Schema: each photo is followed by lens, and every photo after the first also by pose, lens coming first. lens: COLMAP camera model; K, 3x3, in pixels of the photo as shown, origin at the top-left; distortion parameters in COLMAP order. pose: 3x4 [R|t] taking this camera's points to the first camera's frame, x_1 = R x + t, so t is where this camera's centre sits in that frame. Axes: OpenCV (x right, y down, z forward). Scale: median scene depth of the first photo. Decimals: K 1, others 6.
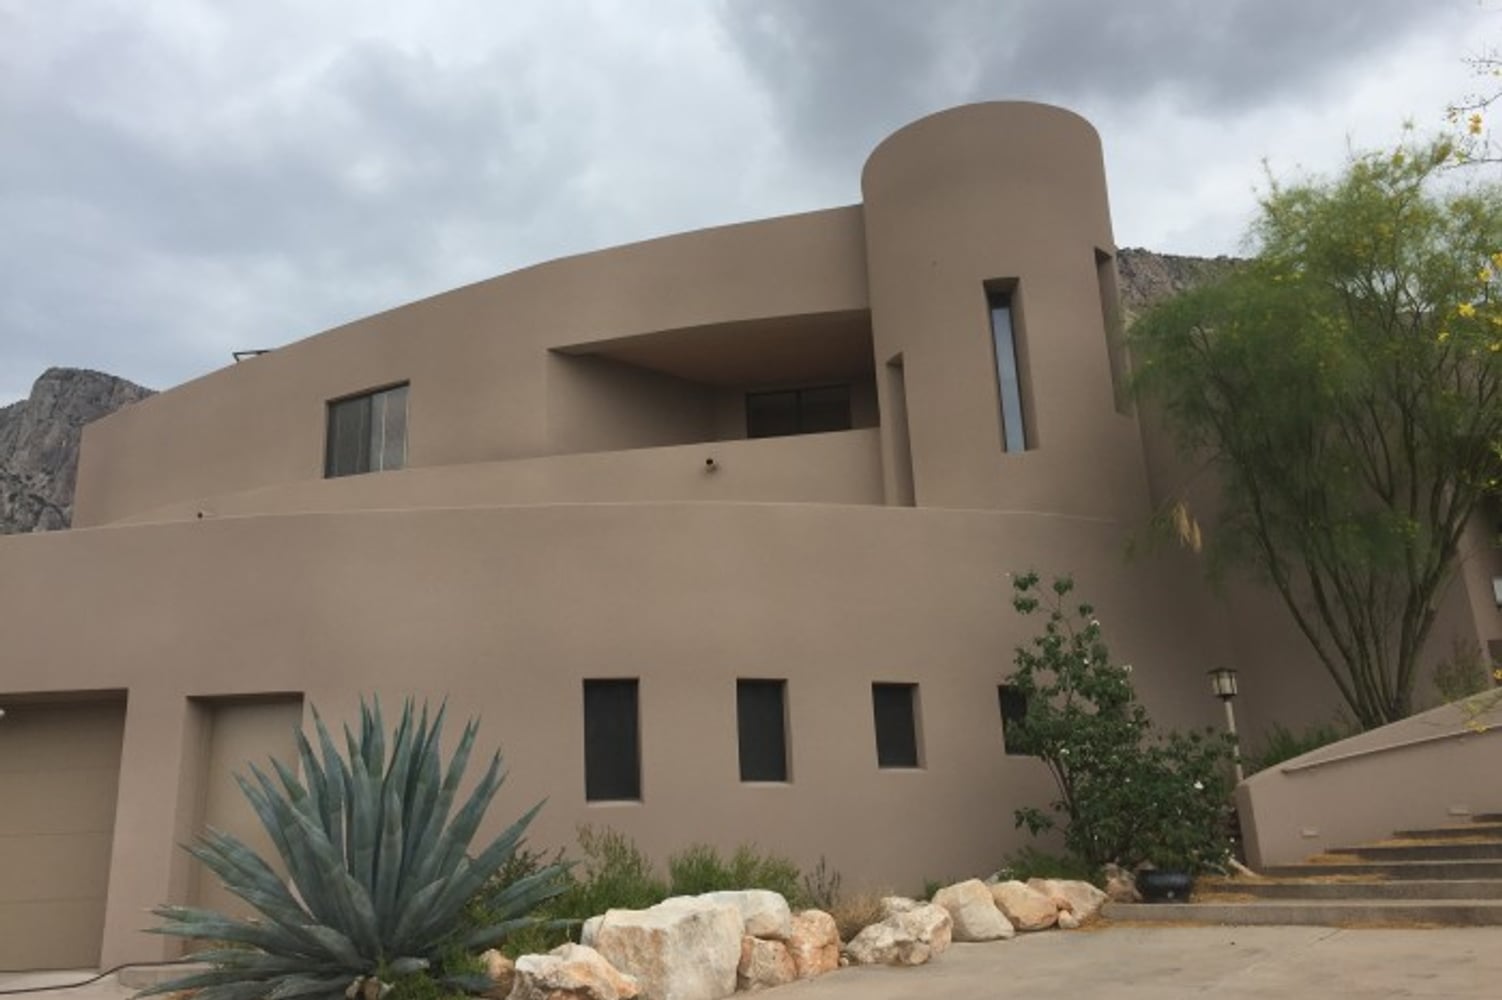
lens RADIAL K [[1262.9, 0, 751.0], [0, 1262.9, 500.0], [0, 0, 1]] dist [0.081886, -0.131852]
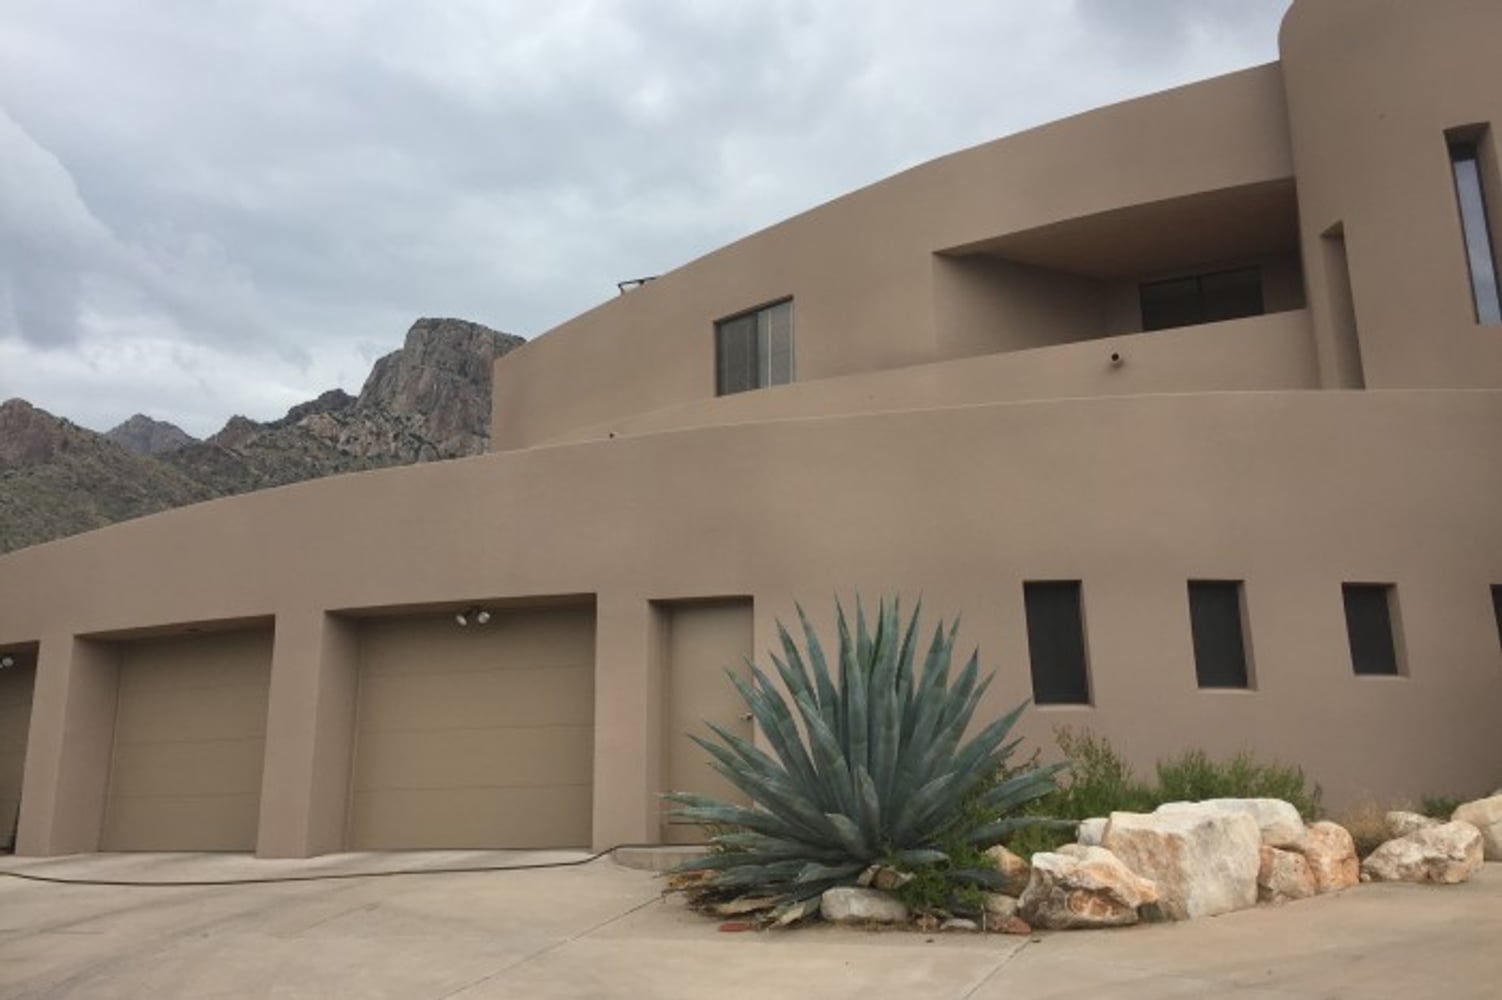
lens RADIAL K [[1256.9, 0, 751.0], [0, 1256.9, 500.0], [0, 0, 1]] dist [0.083038, -0.126347]
pose [[0.968097, -0.027773, -0.249033, -0.121708], [0.044119, 0.997205, 0.060298, 0.014564], [0.246662, -0.069362, 0.966616, 0.017038]]
